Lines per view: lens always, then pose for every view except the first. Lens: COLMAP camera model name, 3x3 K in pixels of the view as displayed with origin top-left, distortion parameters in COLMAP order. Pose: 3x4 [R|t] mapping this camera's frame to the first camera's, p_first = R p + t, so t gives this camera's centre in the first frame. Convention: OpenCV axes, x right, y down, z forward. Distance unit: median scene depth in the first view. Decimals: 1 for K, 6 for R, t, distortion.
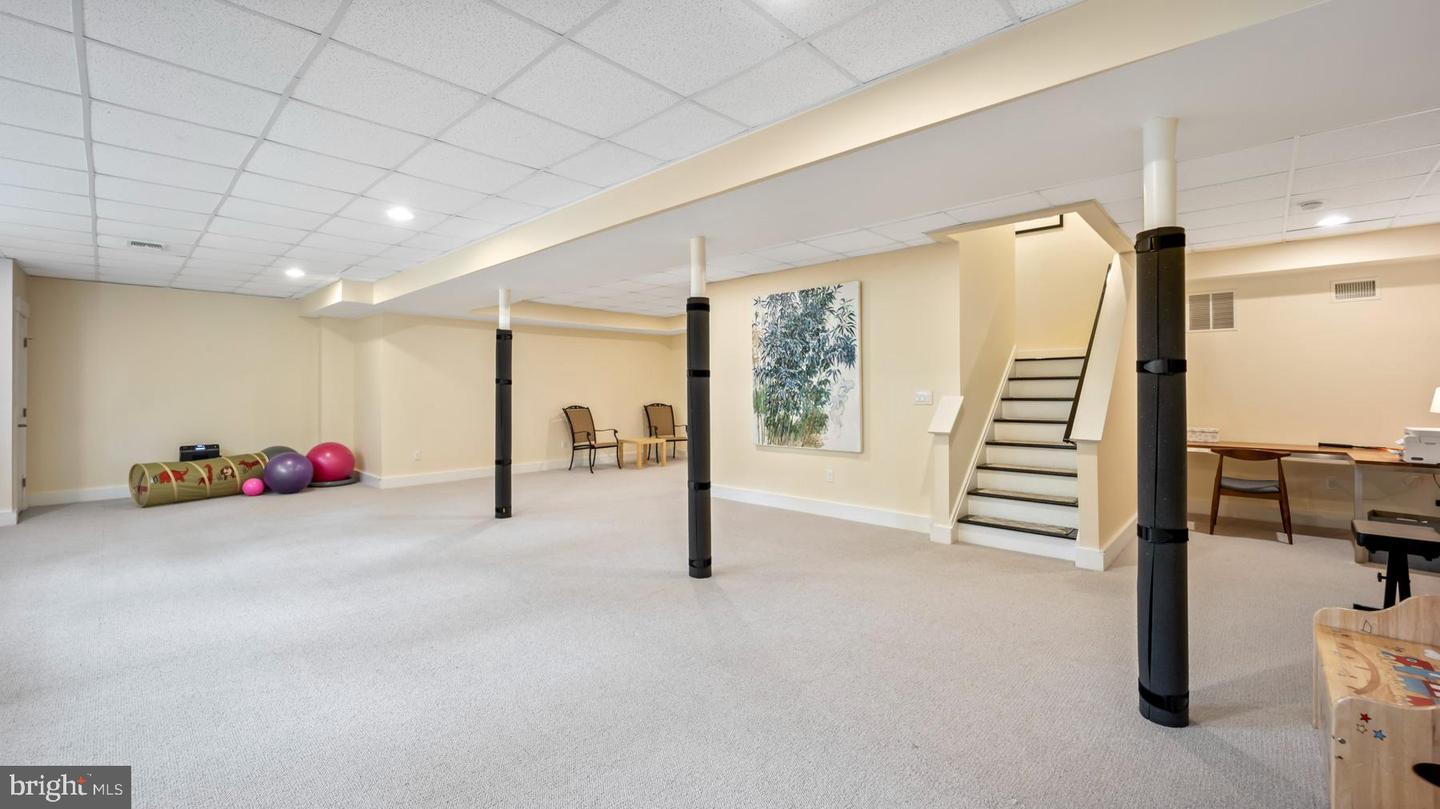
lens RADIAL K [[590.6, 0, 715.4], [0, 590.6, 395.2], [0, 0, 1]] dist [-0.012869, -0.001461]
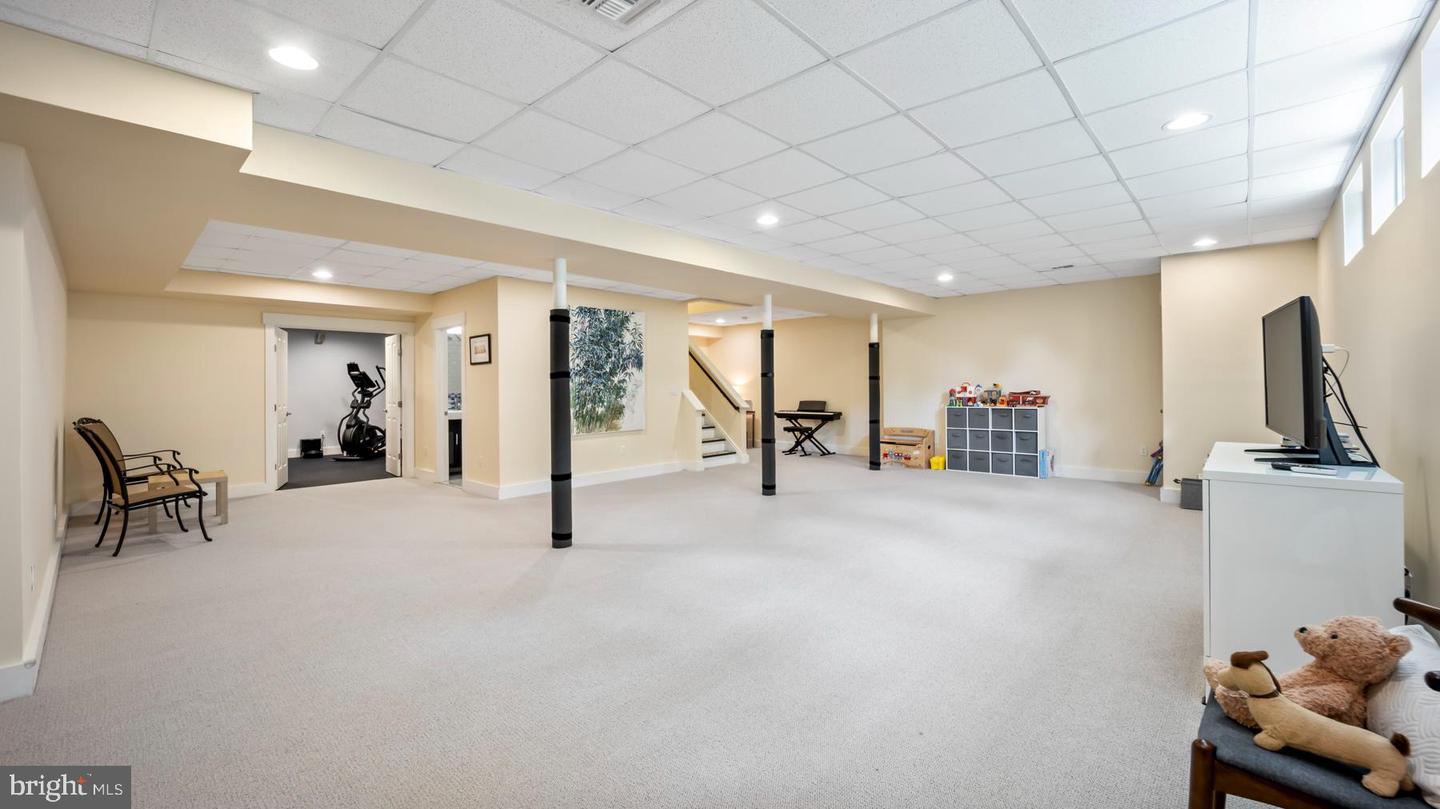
lens RADIAL K [[590.6, 0, 715.3], [0, 590.6, 391.0], [0, 0, 1]] dist [-0.012869, -0.001461]
pose [[-0.040804, -0.007390, 0.999140, -1.143715], [0.017672, 0.999811, 0.008117, -0.006554], [-0.999011, 0.017988, -0.040666, 0.819735]]
